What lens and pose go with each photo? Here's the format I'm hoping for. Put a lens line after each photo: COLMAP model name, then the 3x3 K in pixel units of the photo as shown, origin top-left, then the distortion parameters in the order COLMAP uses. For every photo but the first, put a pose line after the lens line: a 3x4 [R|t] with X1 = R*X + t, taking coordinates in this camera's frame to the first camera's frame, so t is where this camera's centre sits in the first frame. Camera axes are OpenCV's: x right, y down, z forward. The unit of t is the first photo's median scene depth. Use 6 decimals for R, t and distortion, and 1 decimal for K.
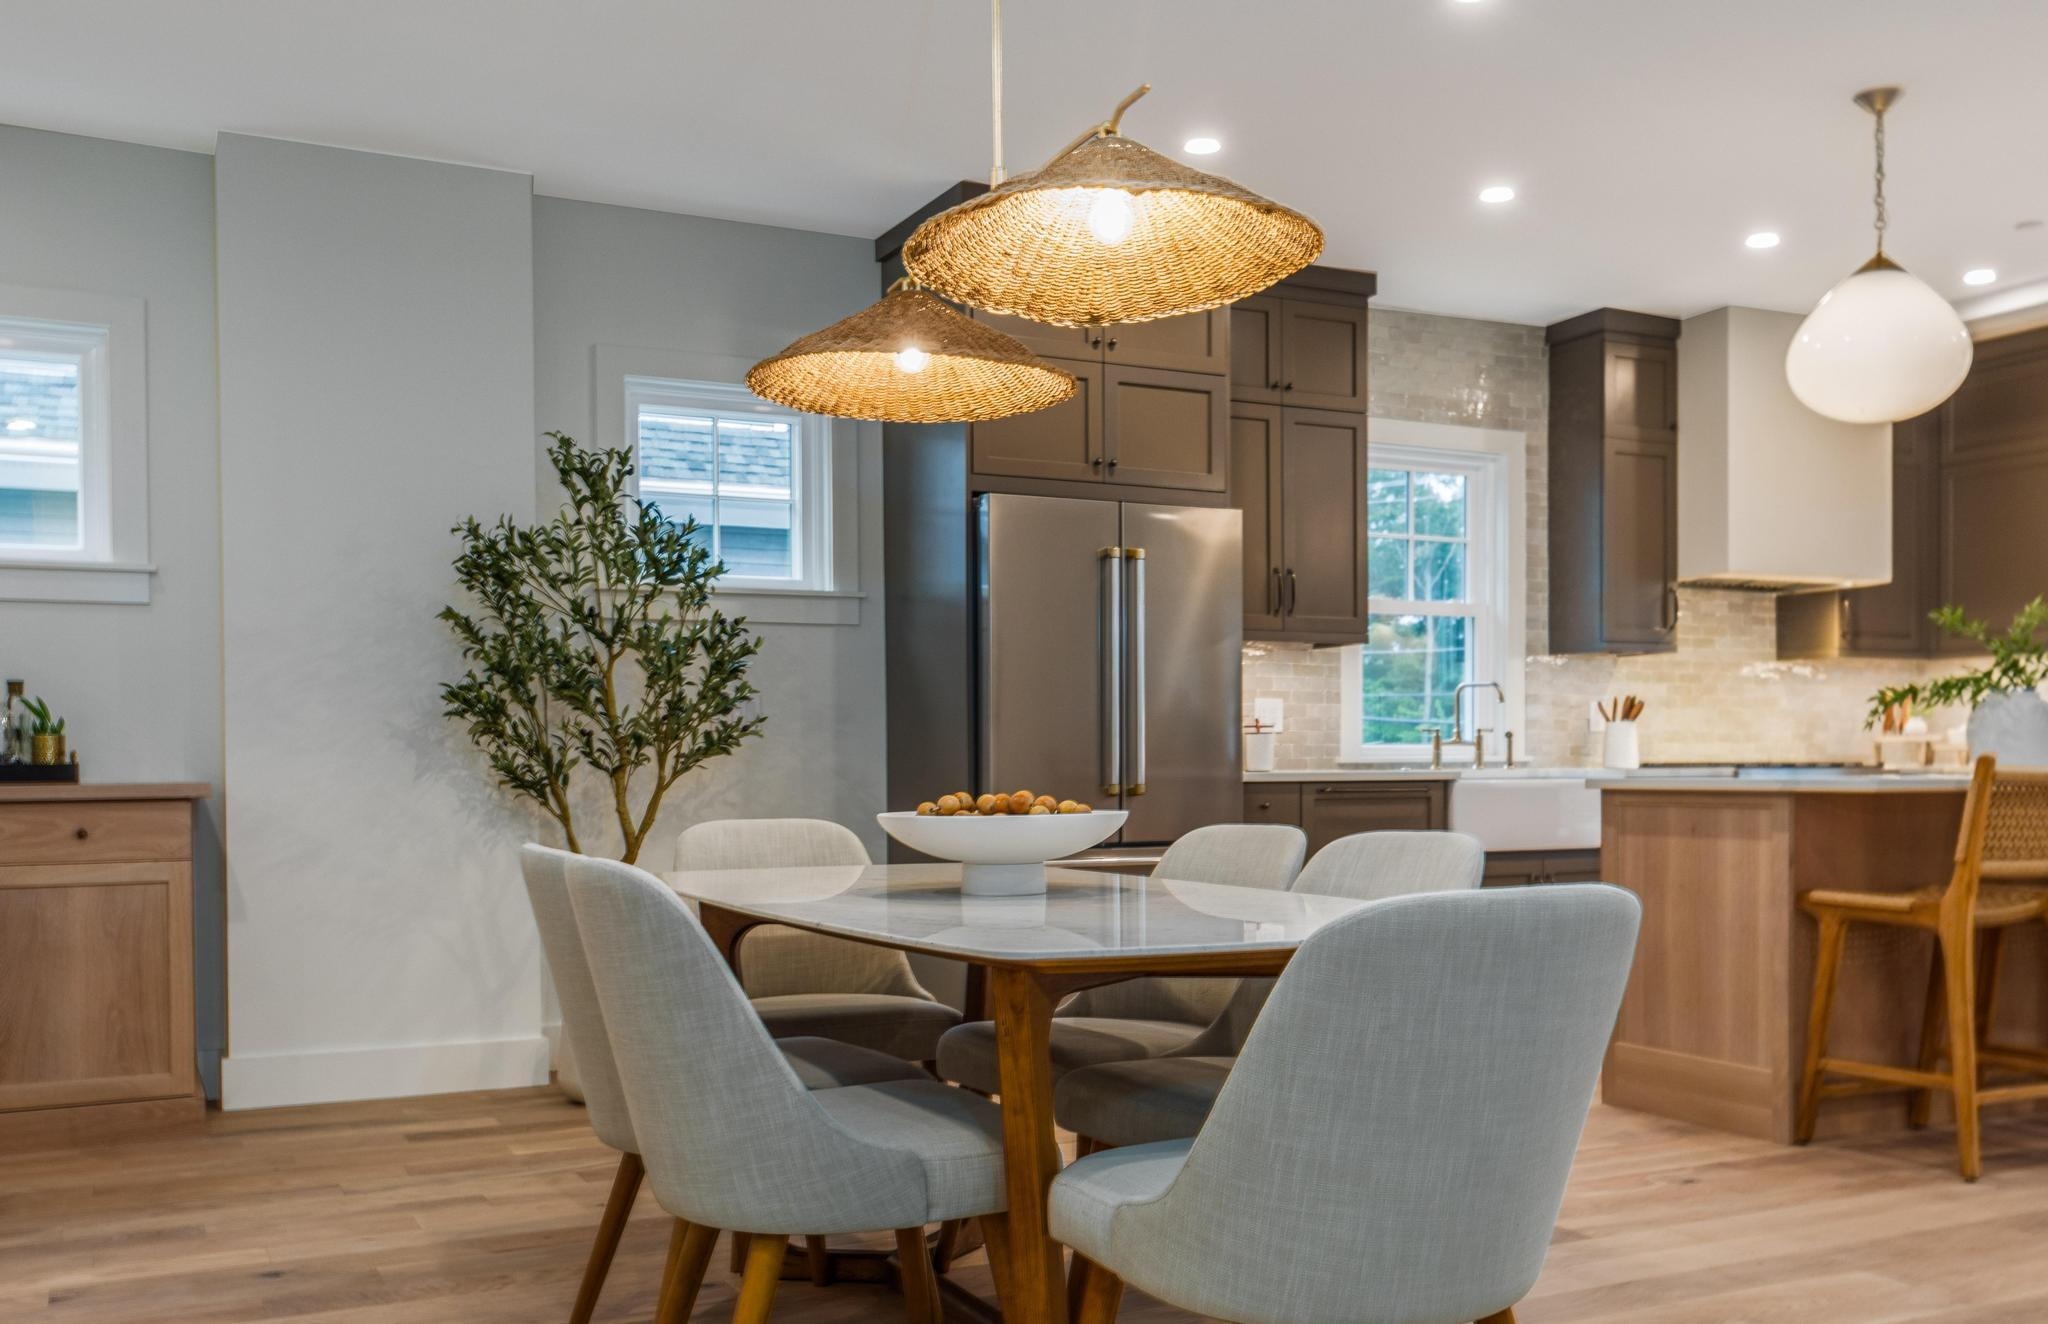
lens RADIAL K [[1852.0, 0, 1021.6], [0, 1852.0, 796.4], [0, 0, 1]] dist [-0.007945, -0.003047]
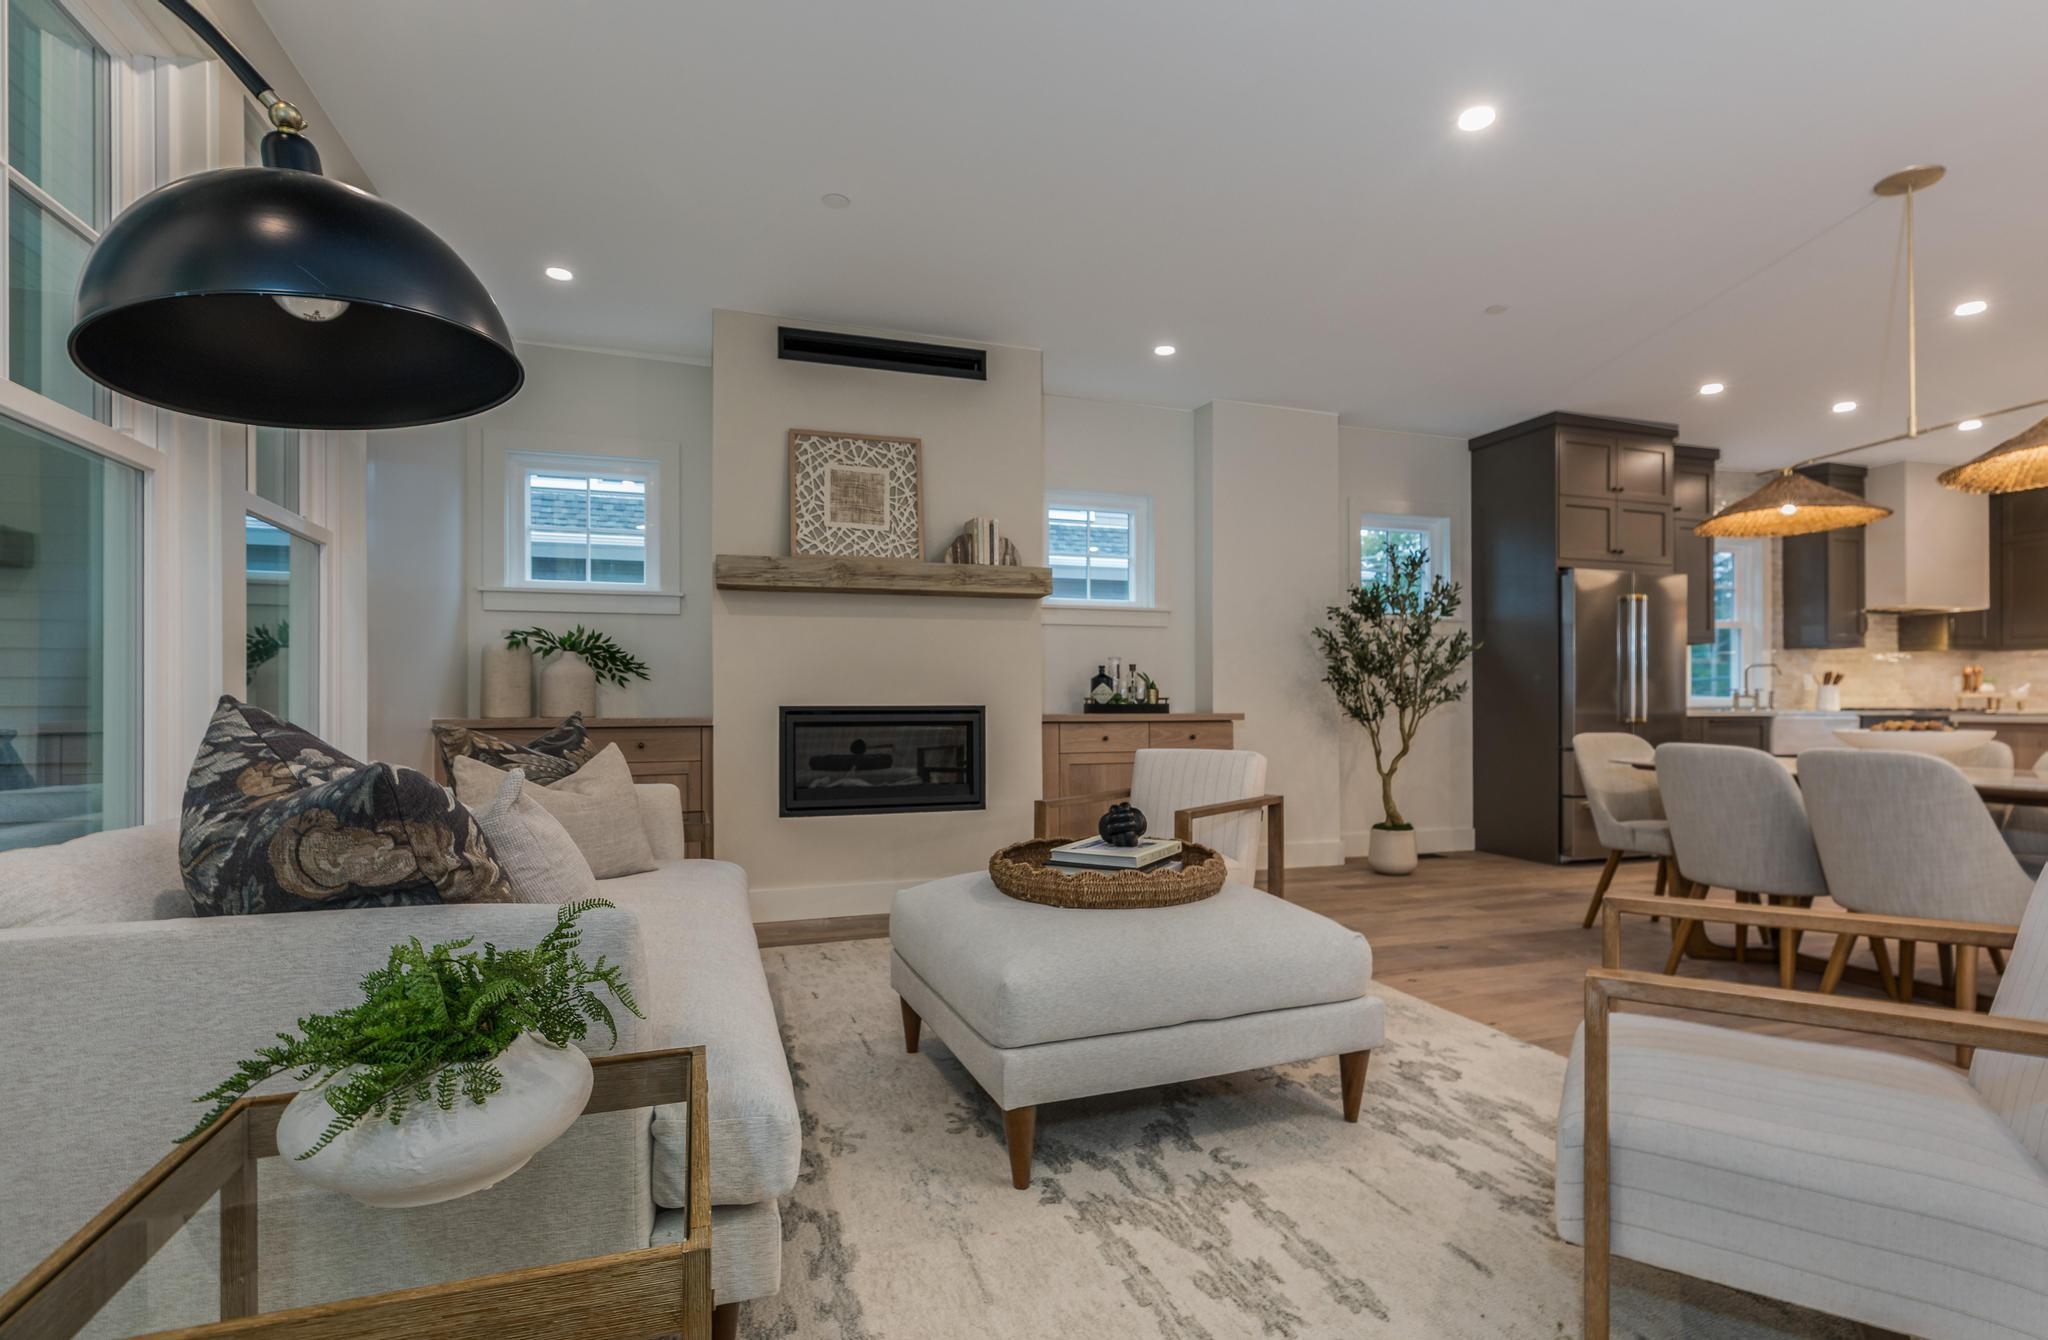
lens RADIAL K [[997.9, 0, 1030.1], [0, 997.9, 701.4], [0, 0, 1]] dist [-0.001786, -0.000324]
pose [[0.991385, 0.004873, -0.130890, -0.334615], [-0.007779, 0.999734, -0.021701, 0.003411], [0.130749, 0.022532, 0.991159, -0.088522]]
